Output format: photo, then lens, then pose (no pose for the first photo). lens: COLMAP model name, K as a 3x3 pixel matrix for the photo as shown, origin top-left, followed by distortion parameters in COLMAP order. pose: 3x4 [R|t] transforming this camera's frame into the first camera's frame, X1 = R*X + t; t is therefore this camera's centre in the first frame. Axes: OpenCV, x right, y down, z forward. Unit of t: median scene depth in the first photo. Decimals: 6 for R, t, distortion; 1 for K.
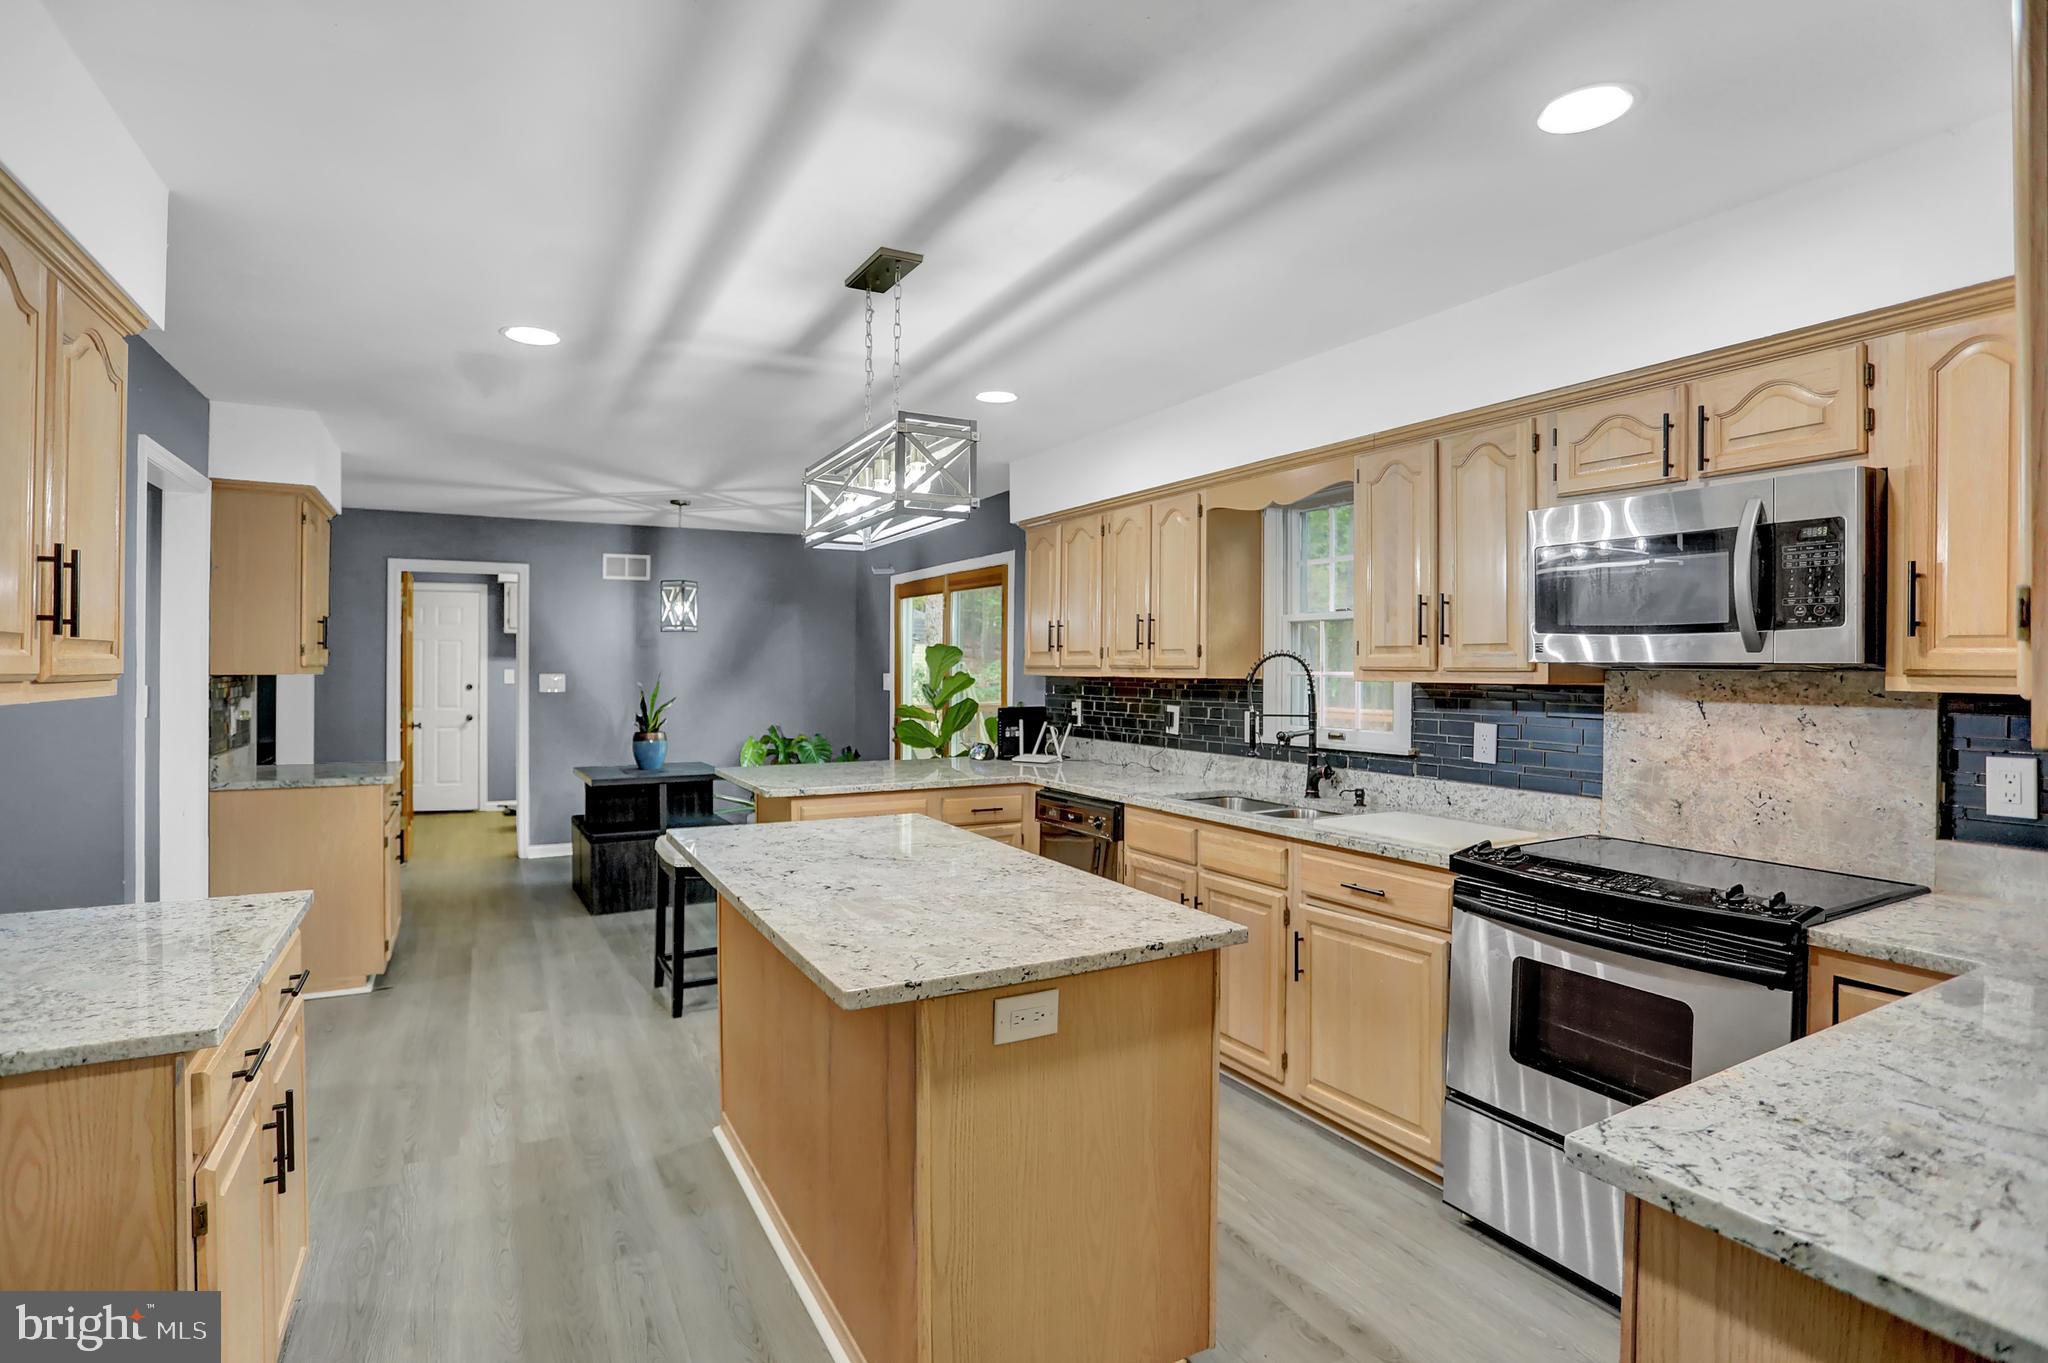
lens RADIAL K [[1022.3, 0, 1014.8], [0, 1022.3, 690.4], [0, 0, 1]] dist [-0.027846, 0.003616]
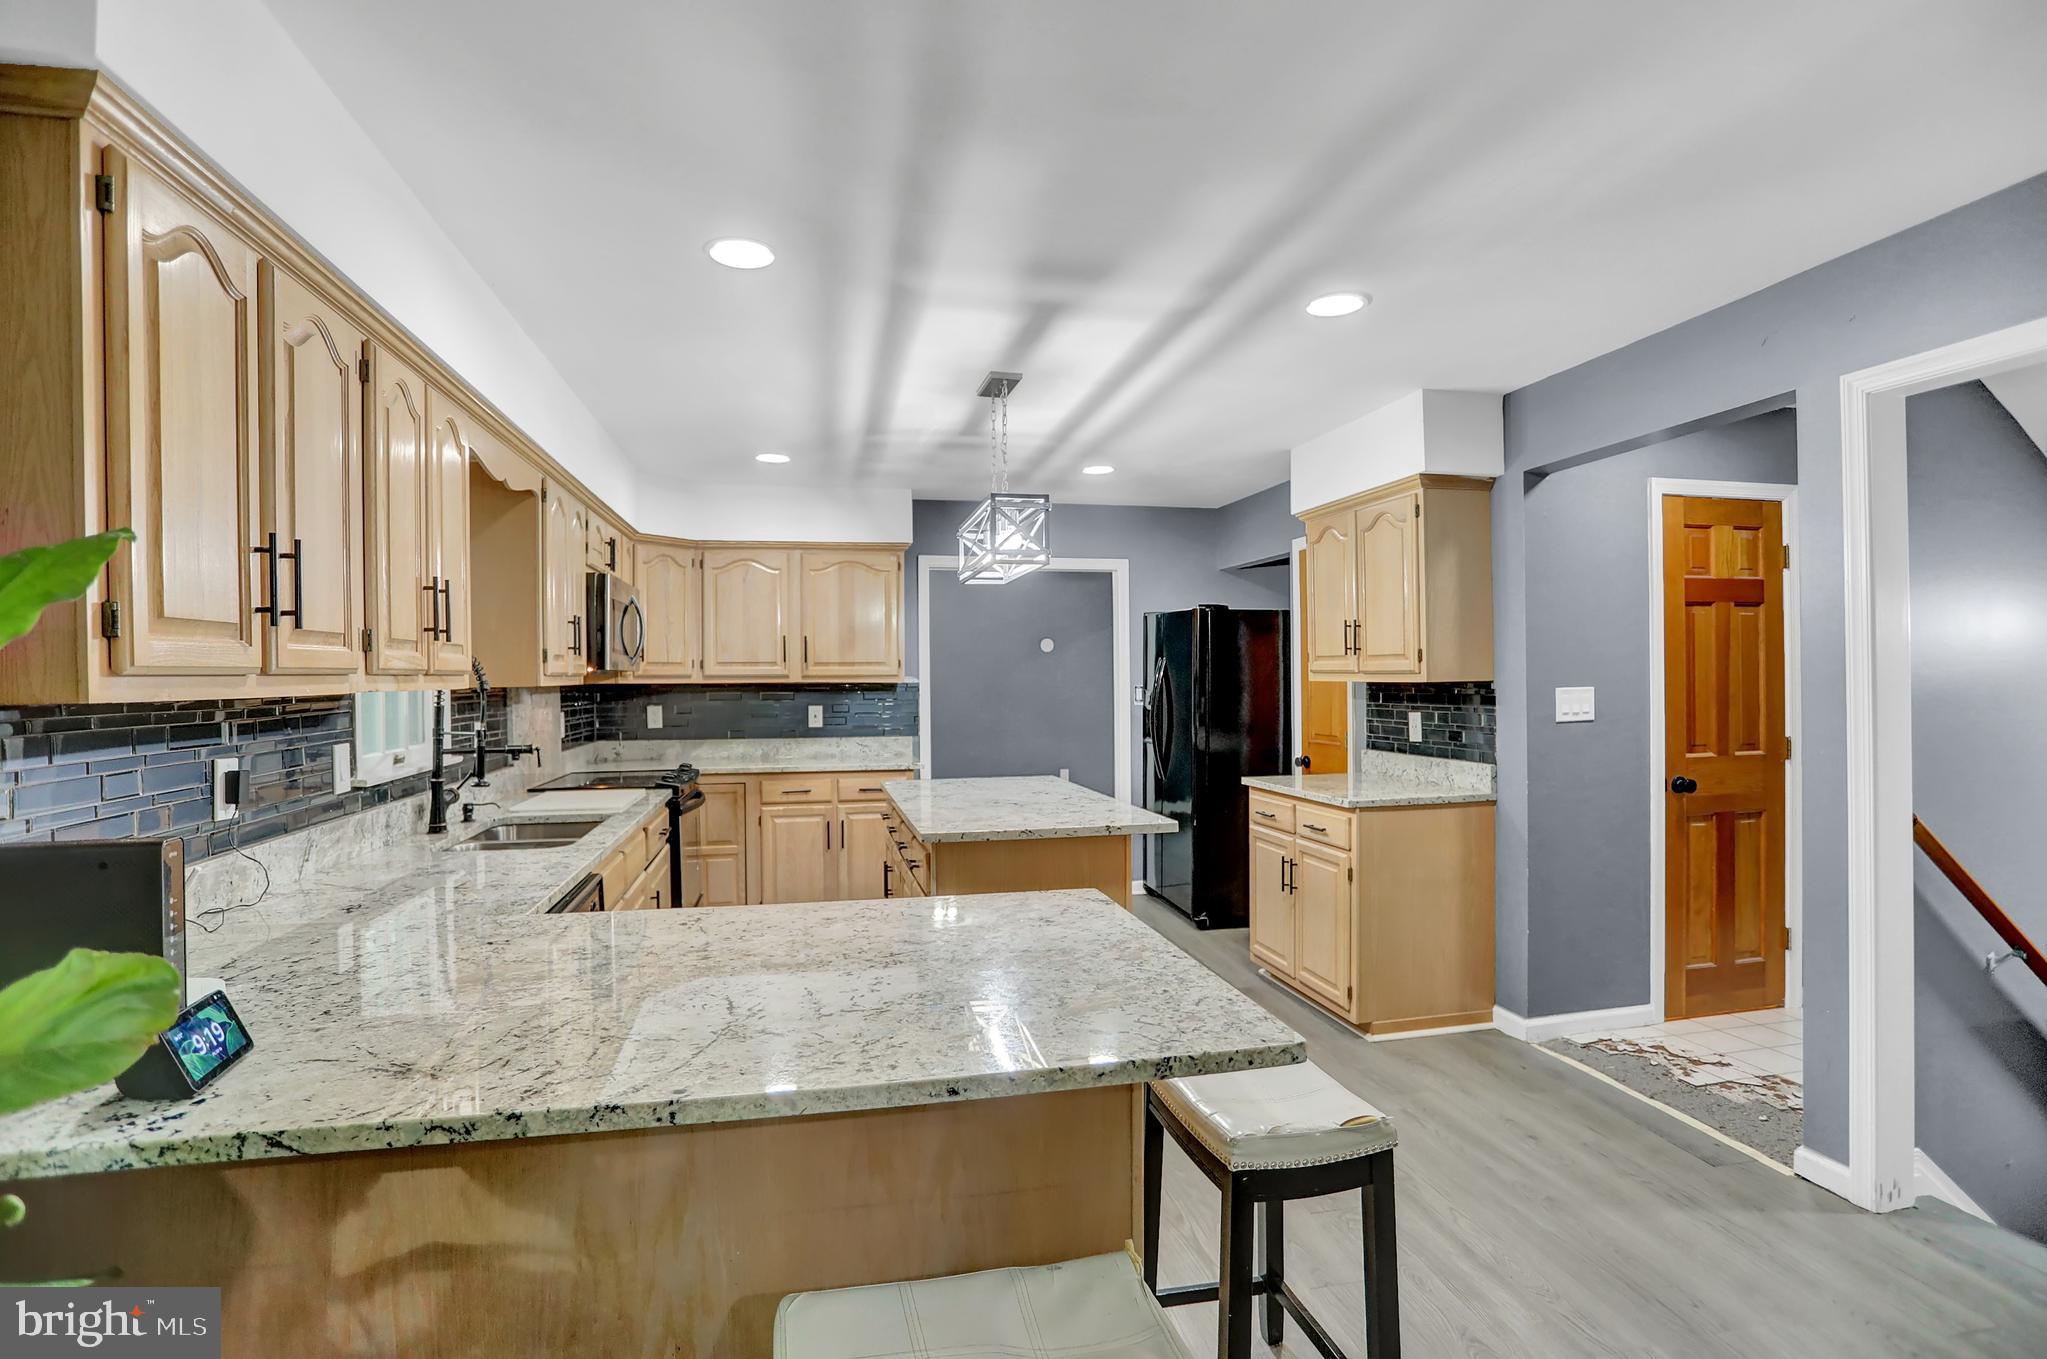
lens RADIAL K [[1021.8, 0, 1030.4], [0, 1021.8, 678.6], [0, 0, 1]] dist [-0.027846, 0.003616]
pose [[-0.959618, 0.004800, 0.281264, -0.394148], [0.013424, 0.999497, 0.028745, -0.035346], [-0.280984, 0.031360, -0.959200, 1.657797]]
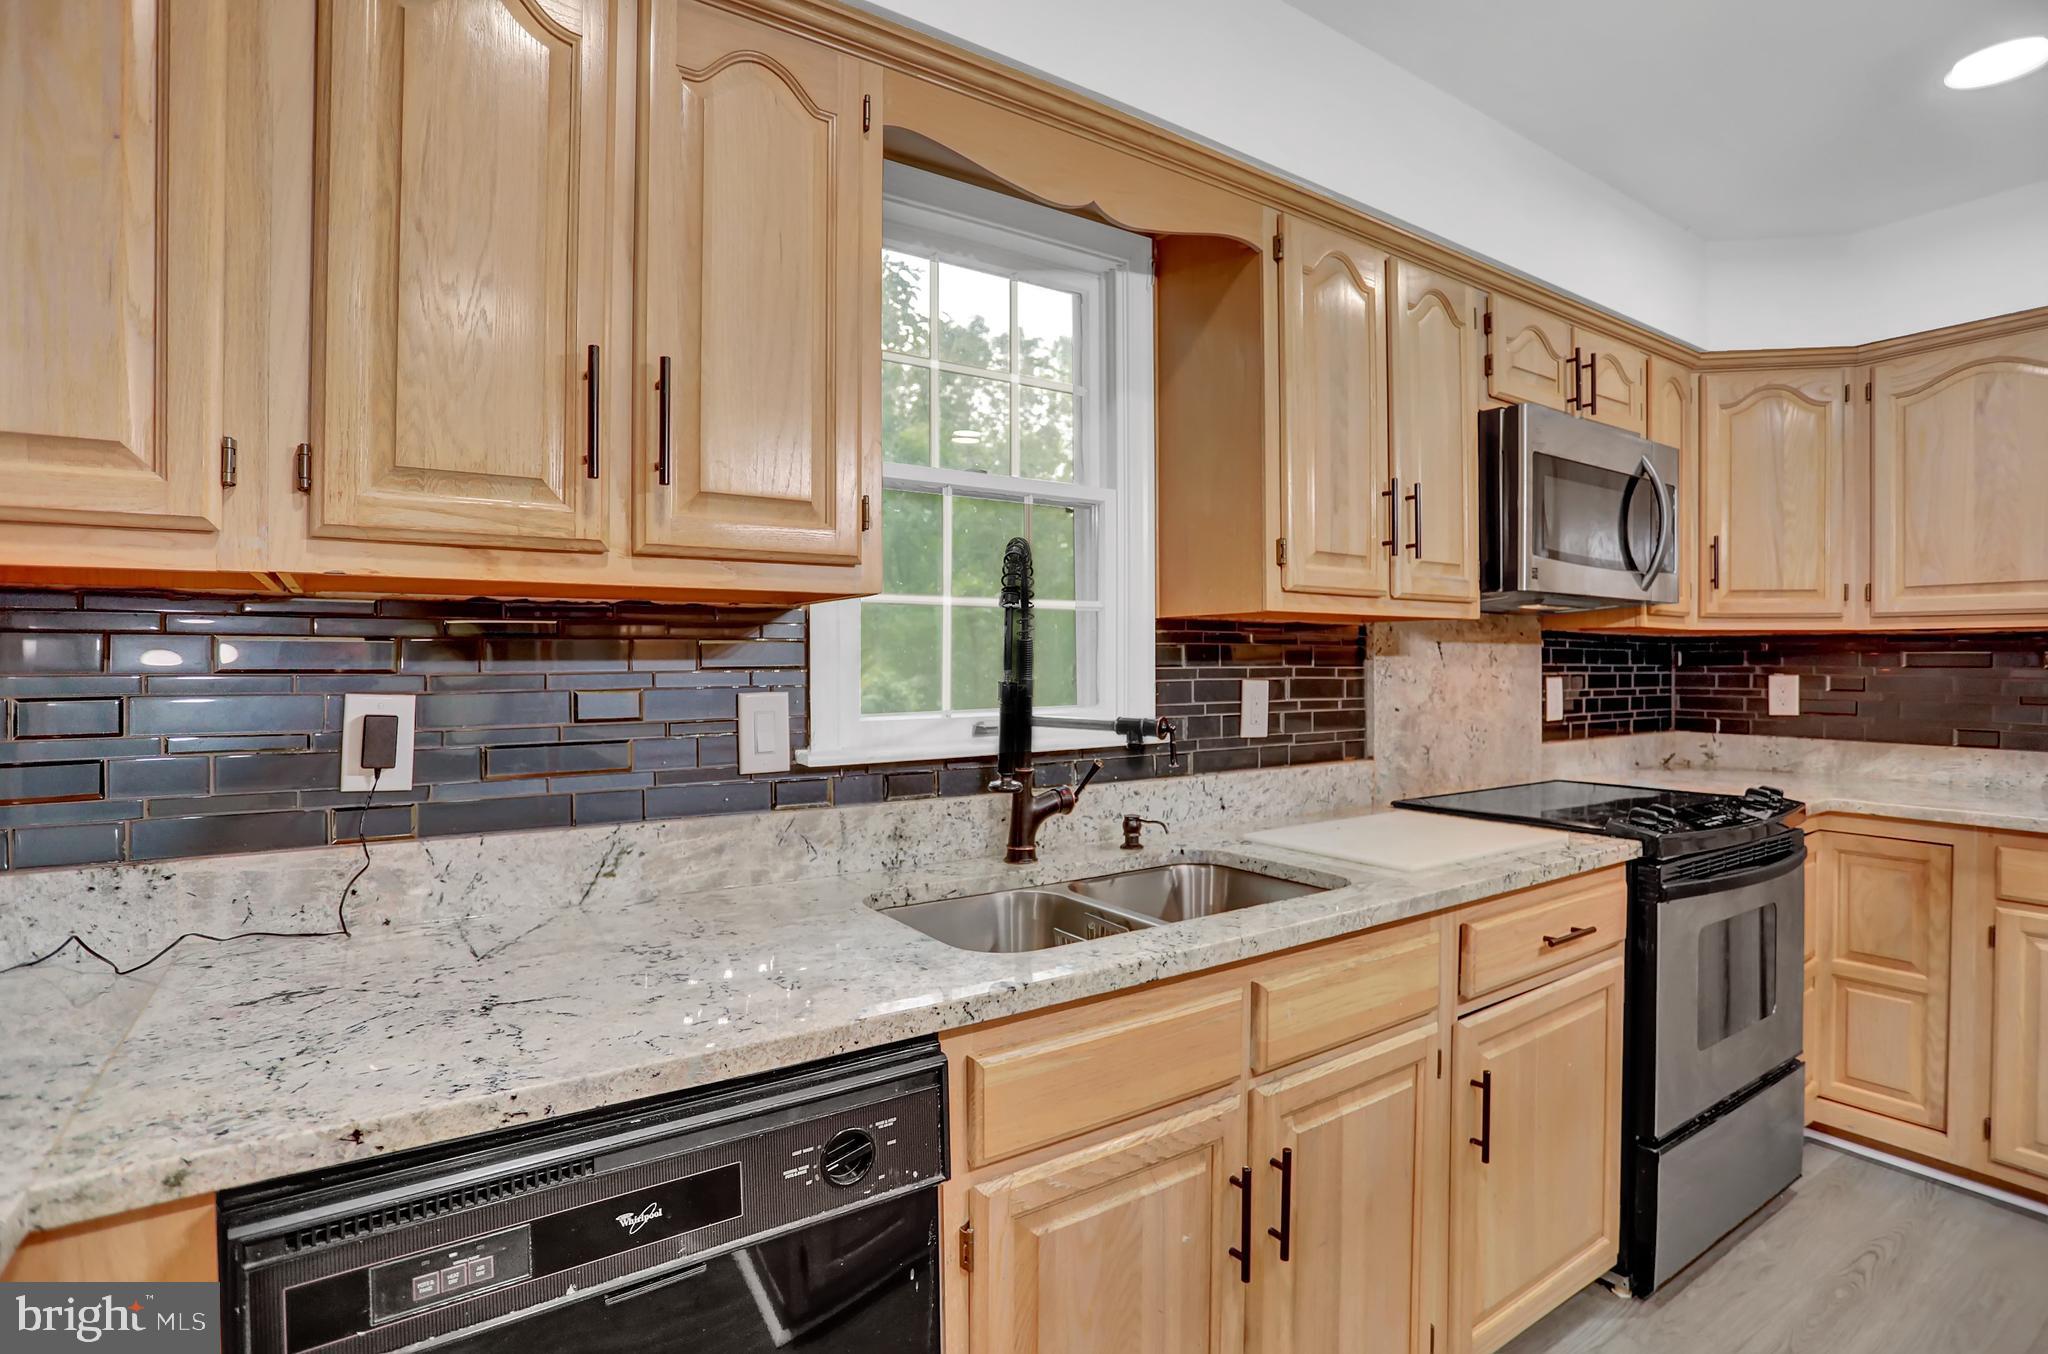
lens RADIAL K [[1022.3, 0, 1033.5], [0, 1022.3, 662.7], [0, 0, 1]] dist [-0.027846, 0.003616]
pose [[-0.109215, -0.005481, 0.994003, -0.182312], [0.023422, 0.999693, 0.008086, 0.010166], [-0.993742, 0.024164, -0.109053, 1.066238]]
